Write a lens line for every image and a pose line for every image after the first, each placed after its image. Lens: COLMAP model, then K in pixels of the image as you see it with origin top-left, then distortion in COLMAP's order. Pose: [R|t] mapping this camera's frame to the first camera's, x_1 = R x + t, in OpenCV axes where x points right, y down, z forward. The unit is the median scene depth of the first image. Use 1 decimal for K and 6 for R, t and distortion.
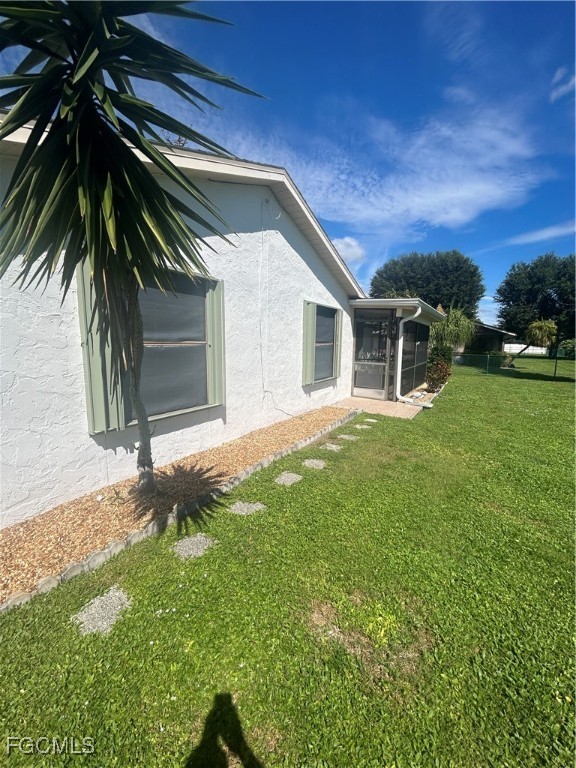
lens RADIAL K [[311.2, 0, 288.0], [0, 311.2, 384.0], [0, 0, 1]] dist [-0.002161, 0.000089]
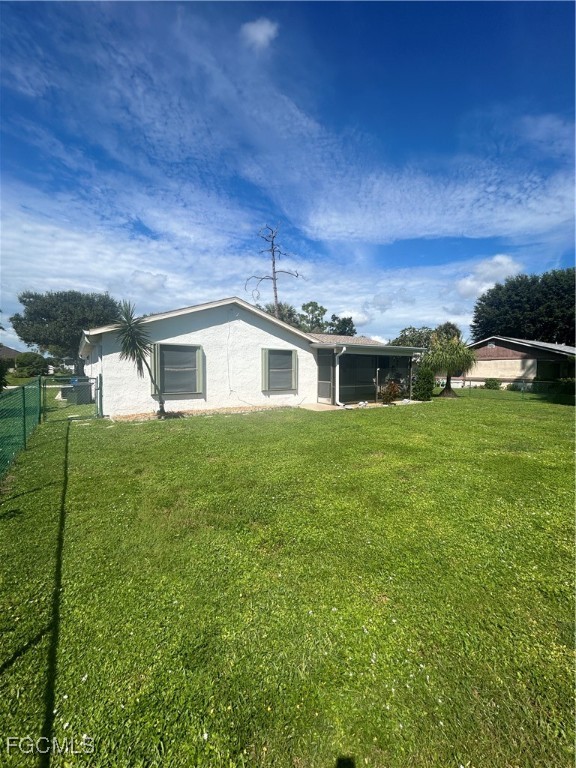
lens RADIAL K [[314.3, 0, 288.0], [0, 314.3, 384.0], [0, 0, 1]] dist [0.002804, 0.000010]
pose [[0.916648, 0.002304, -0.399688, 0.788961], [-0.042368, 0.994910, -0.091432, 0.107130], [0.397443, 0.100745, 0.912080, -0.585541]]
